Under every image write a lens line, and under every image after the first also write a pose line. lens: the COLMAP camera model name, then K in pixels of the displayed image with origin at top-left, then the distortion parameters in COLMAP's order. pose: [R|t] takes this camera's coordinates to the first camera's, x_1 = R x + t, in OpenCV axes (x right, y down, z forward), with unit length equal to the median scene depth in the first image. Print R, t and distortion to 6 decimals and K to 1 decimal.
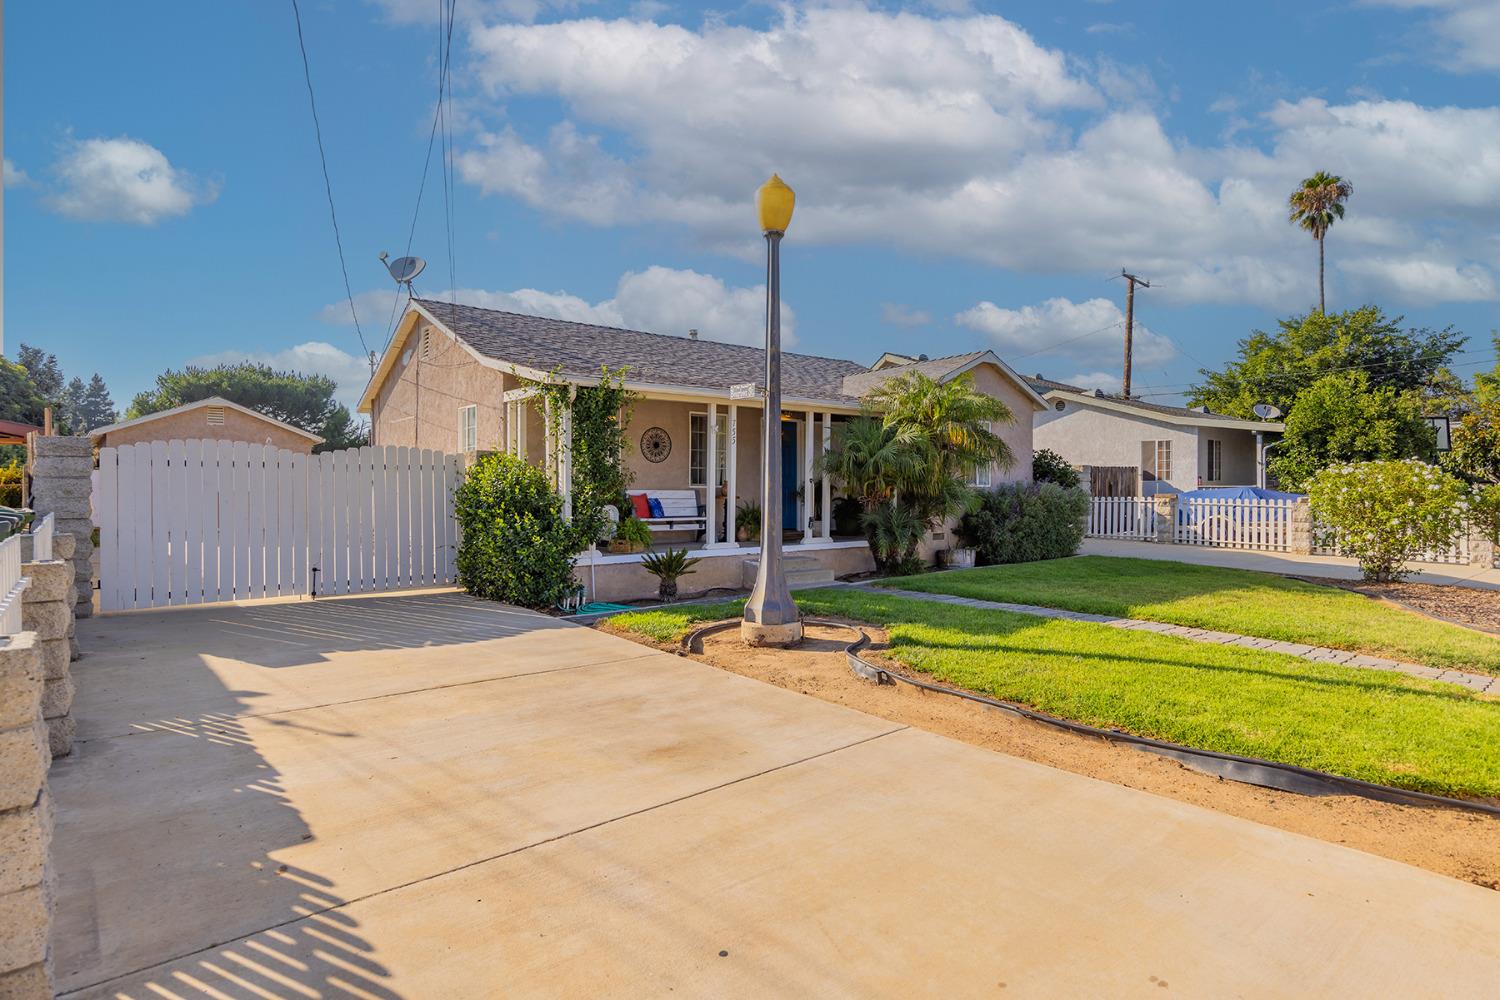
lens RADIAL K [[788.4, 0, 760.4], [0, 788.4, 490.2], [0, 0, 1]] dist [-0.001178, 0.000514]
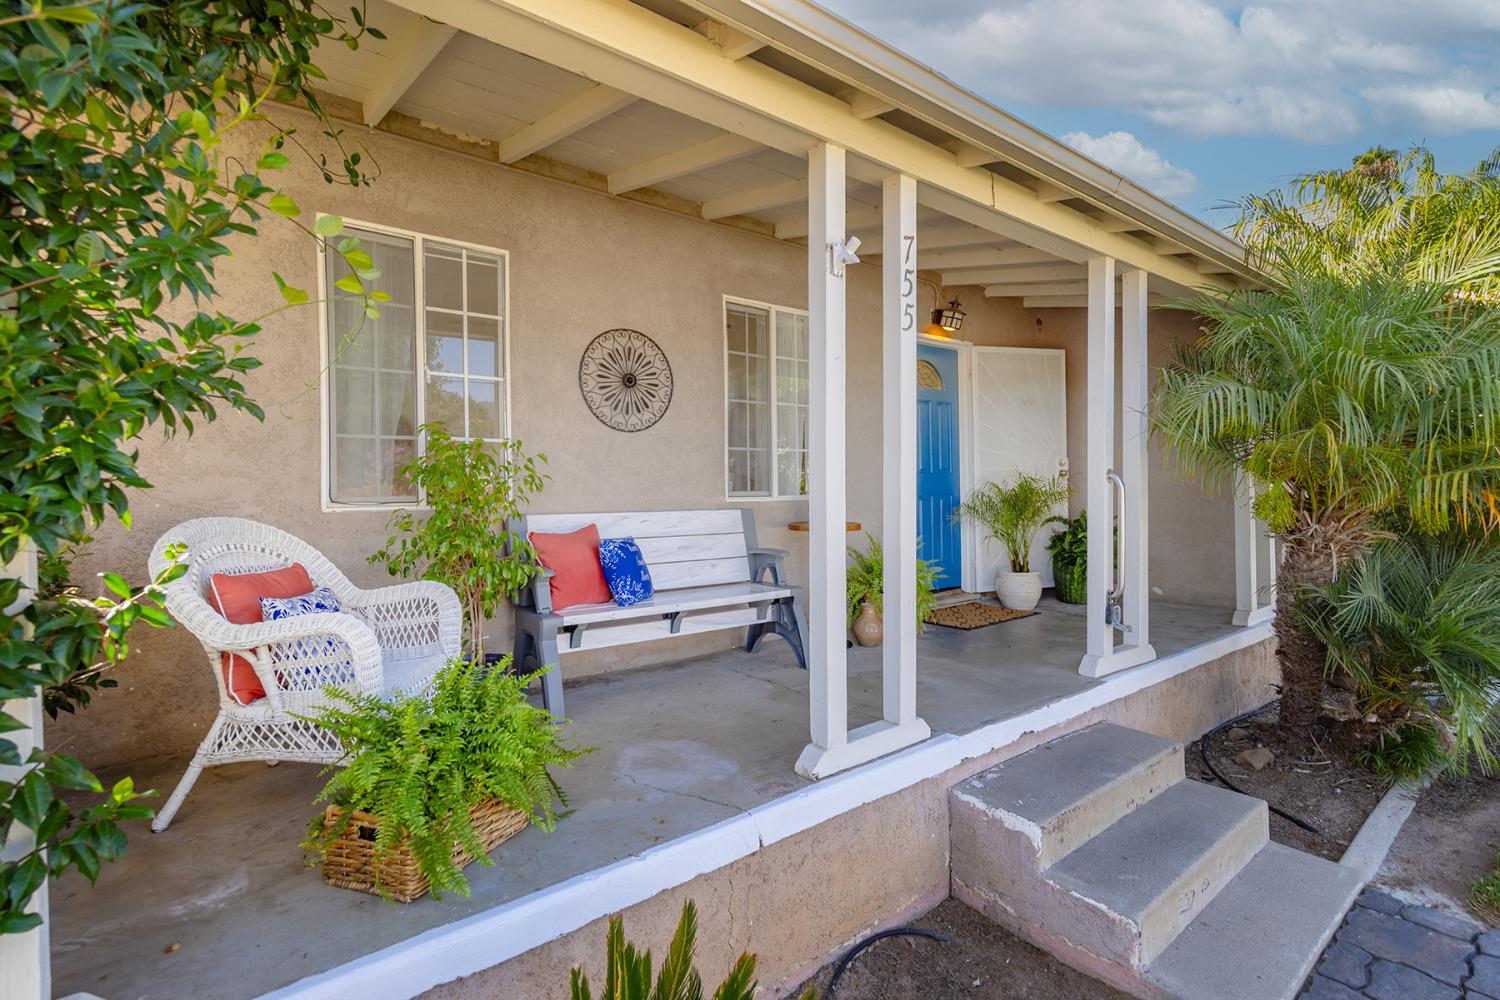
lens RADIAL K [[695.4, 0, 775.9], [0, 695.4, 485.2], [0, 0, 1]] dist [0.012311, -0.000107]
pose [[0.999861, -0.016314, 0.003374, -0.065741], [0.016351, 0.999806, -0.010969, -0.006931], [-0.003194, 0.011023, 0.999934, 0.656359]]
